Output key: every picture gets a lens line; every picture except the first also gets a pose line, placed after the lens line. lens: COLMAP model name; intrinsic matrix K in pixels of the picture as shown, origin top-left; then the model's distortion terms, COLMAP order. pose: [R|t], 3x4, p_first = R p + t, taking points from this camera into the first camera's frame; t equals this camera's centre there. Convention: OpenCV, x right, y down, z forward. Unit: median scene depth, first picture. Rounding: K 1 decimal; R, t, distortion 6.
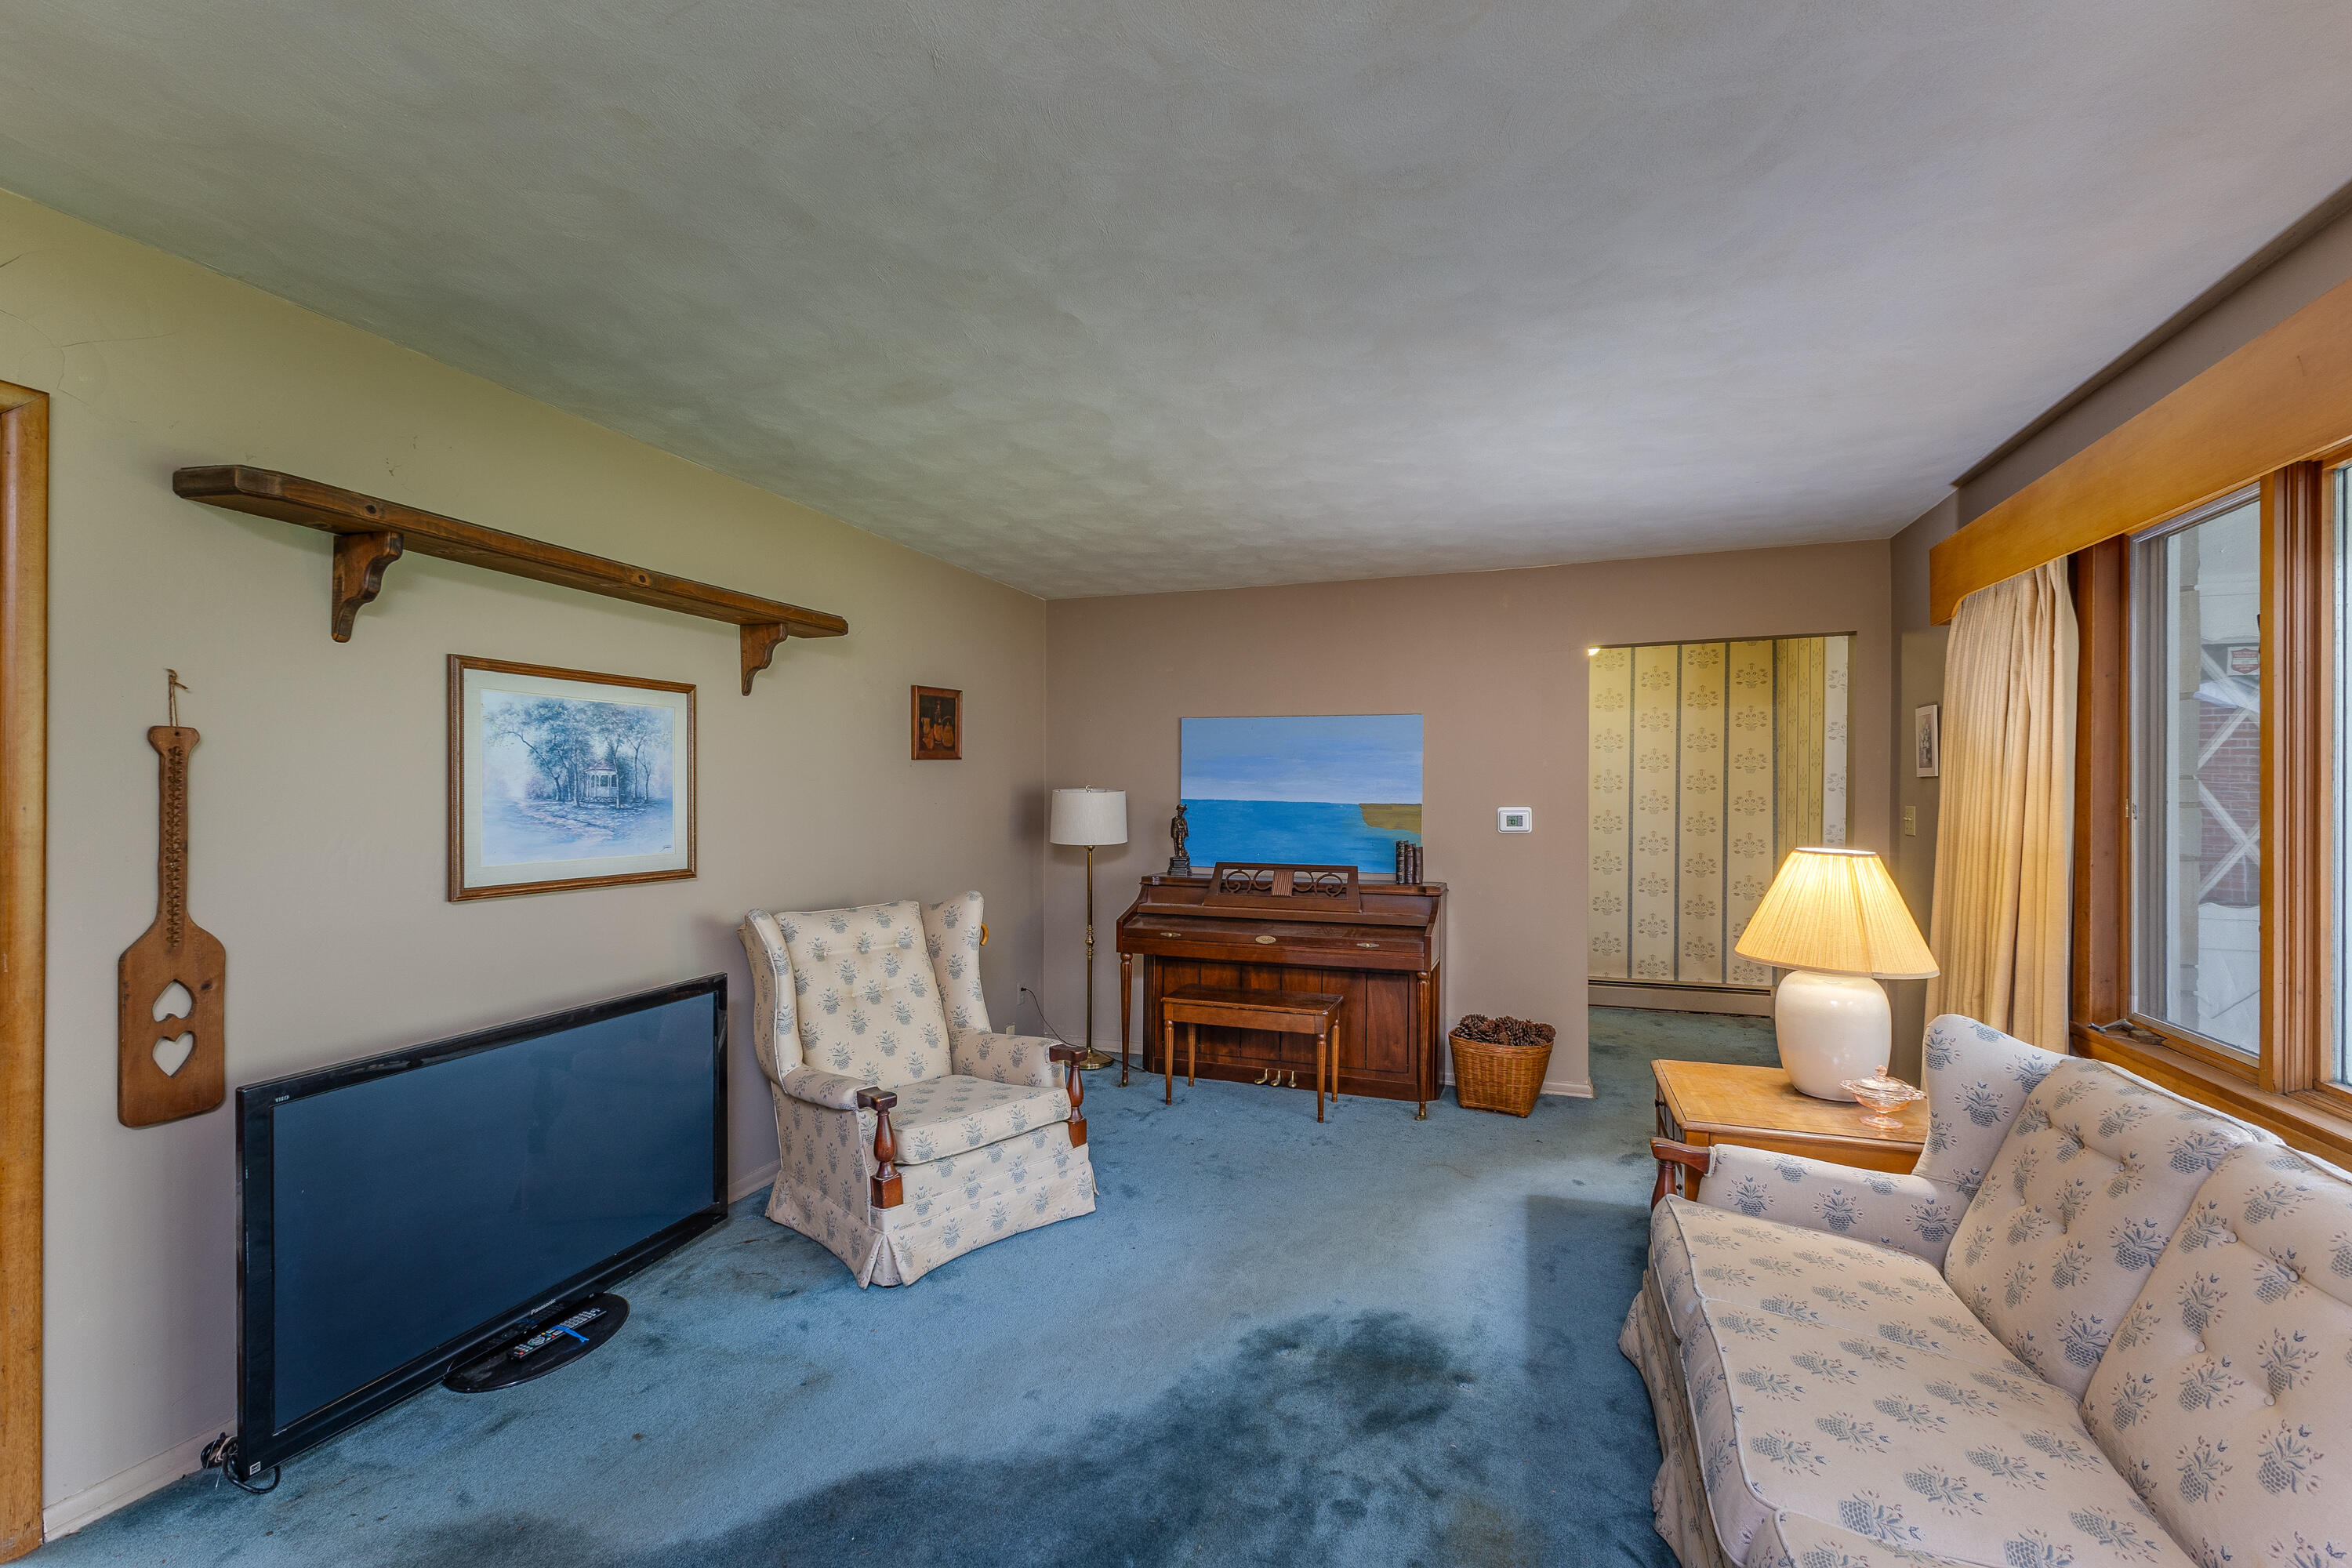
lens RADIAL K [[1033.9, 0, 1181.6], [0, 1033.9, 793.7], [0, 0, 1]] dist [0.013763, -0.002048]
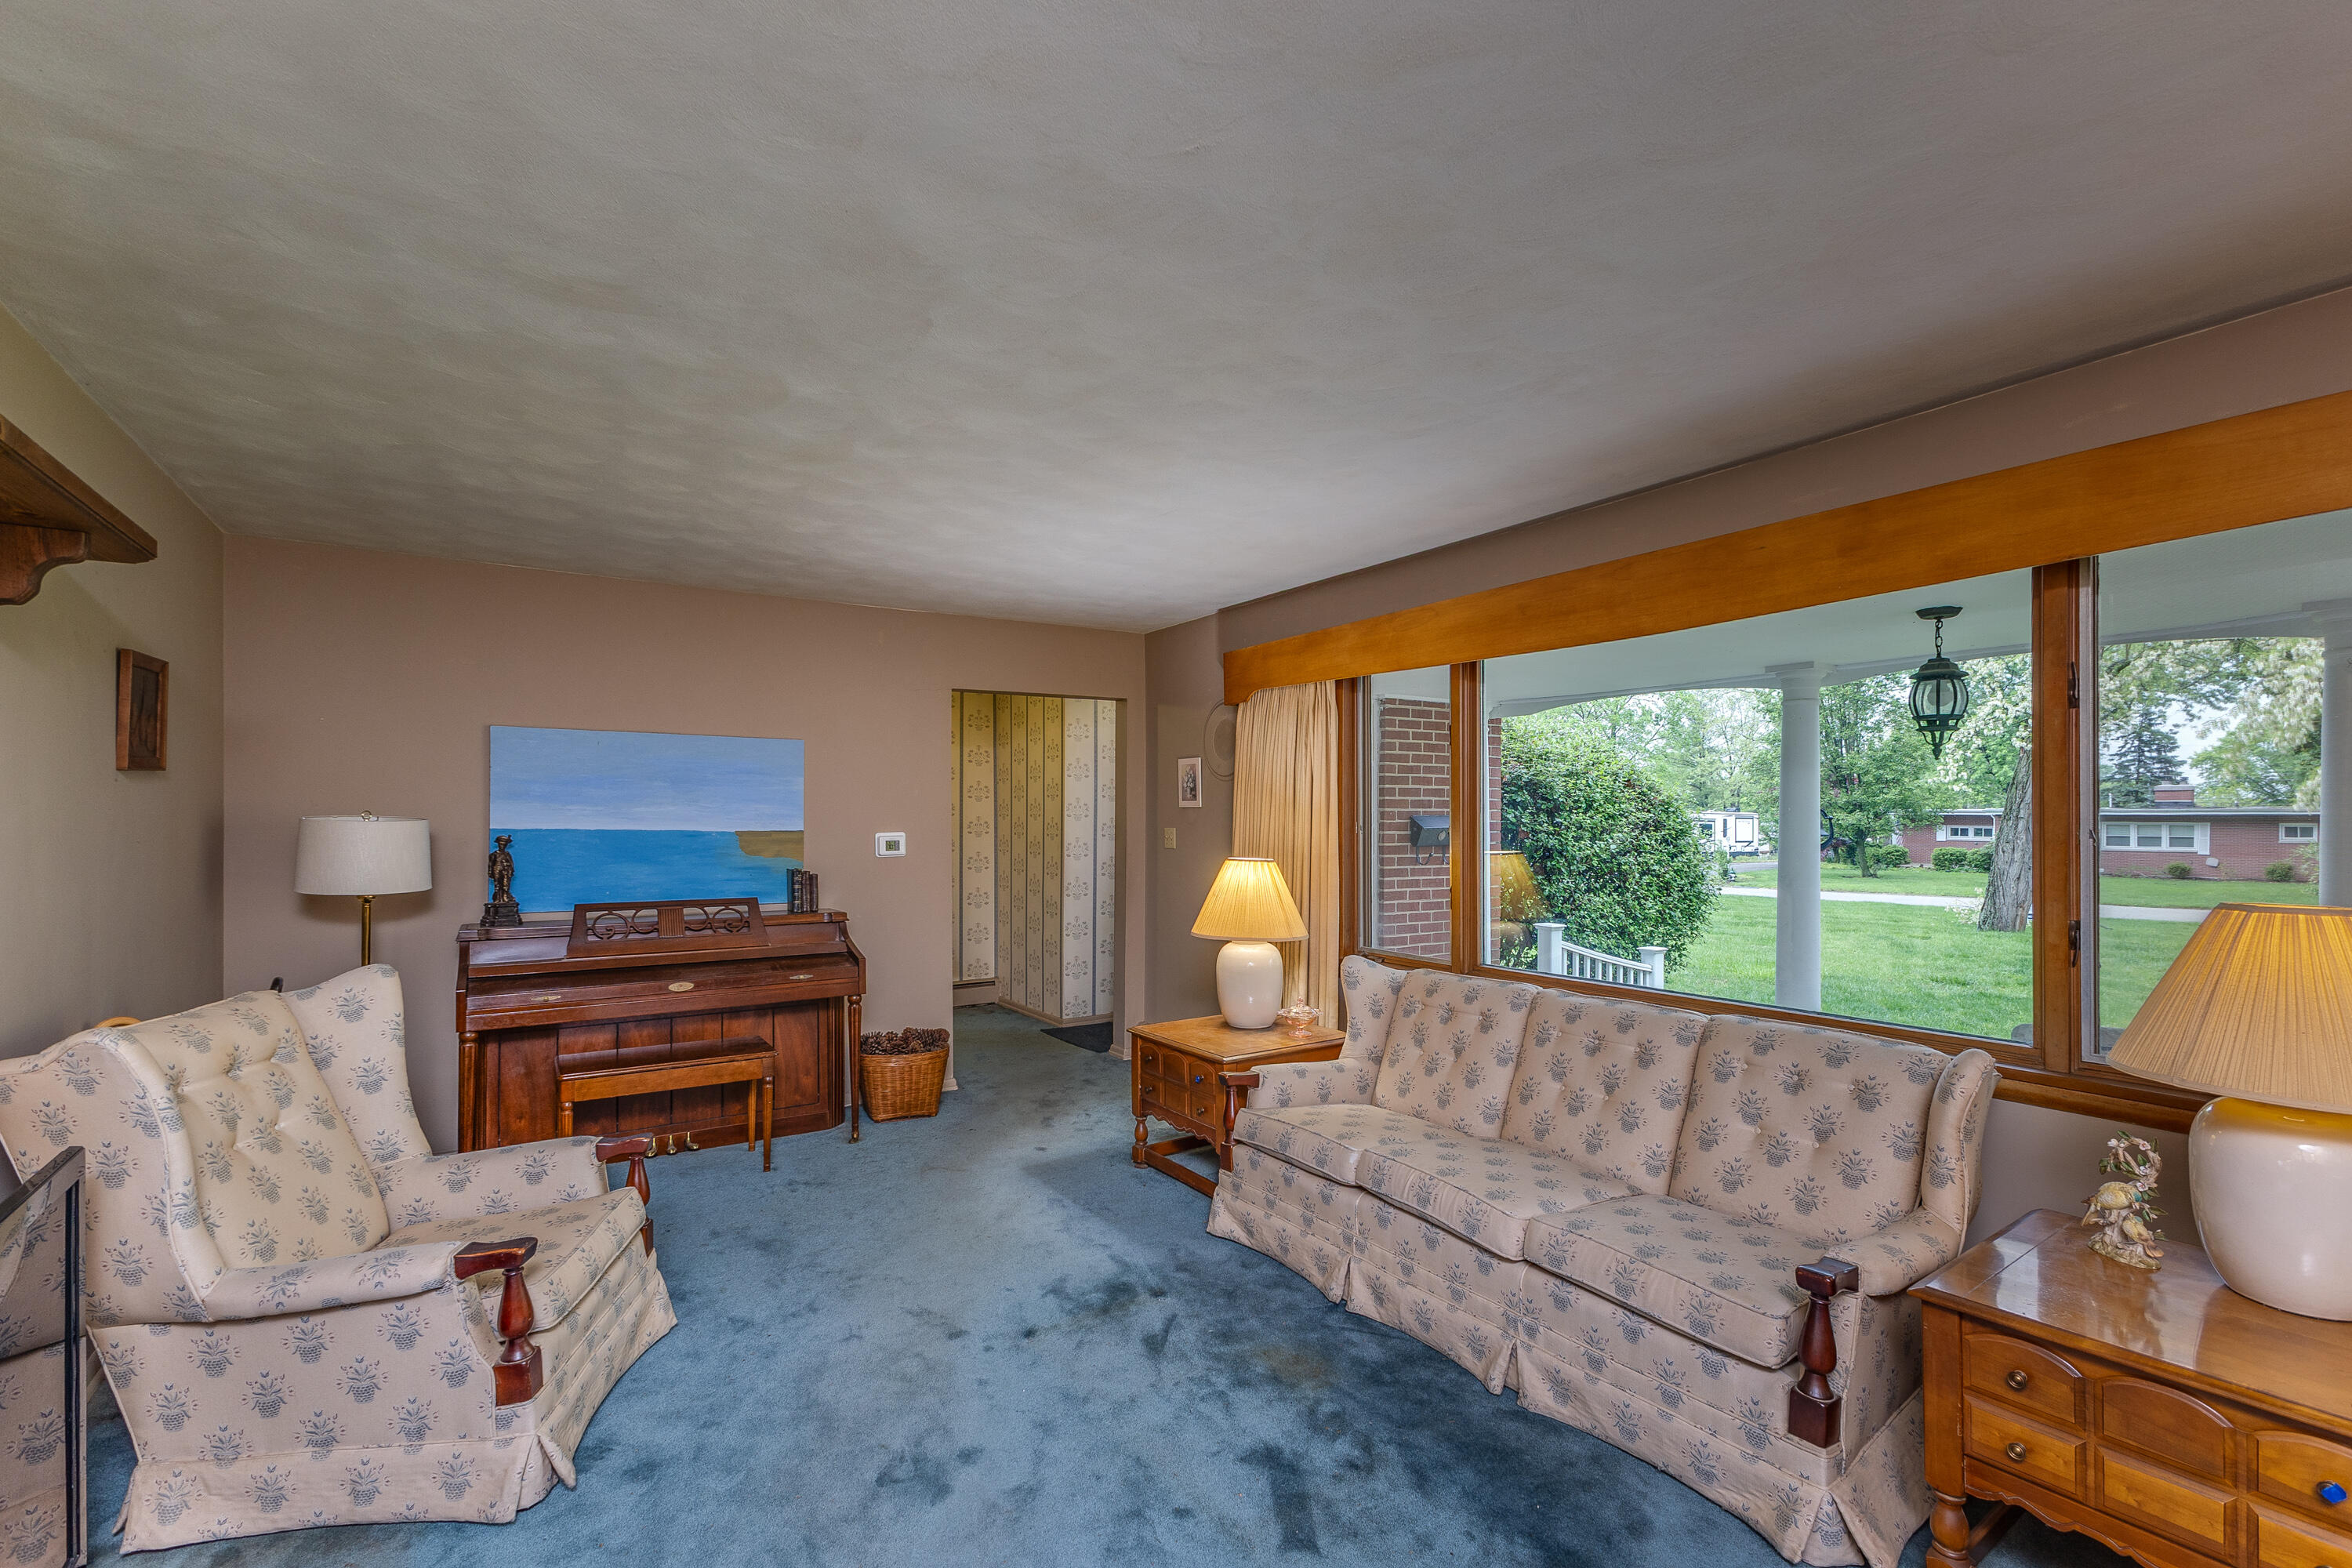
lens RADIAL K [[1033.9, 0, 1192.4], [0, 1033.9, 805.1], [0, 0, 1]] dist [0.013763, -0.002048]
pose [[0.601847, 0.005820, 0.798590, -0.371001], [0.004122, 0.999937, -0.010394, -0.002972], [-0.798601, 0.009547, 0.601786, 0.119053]]
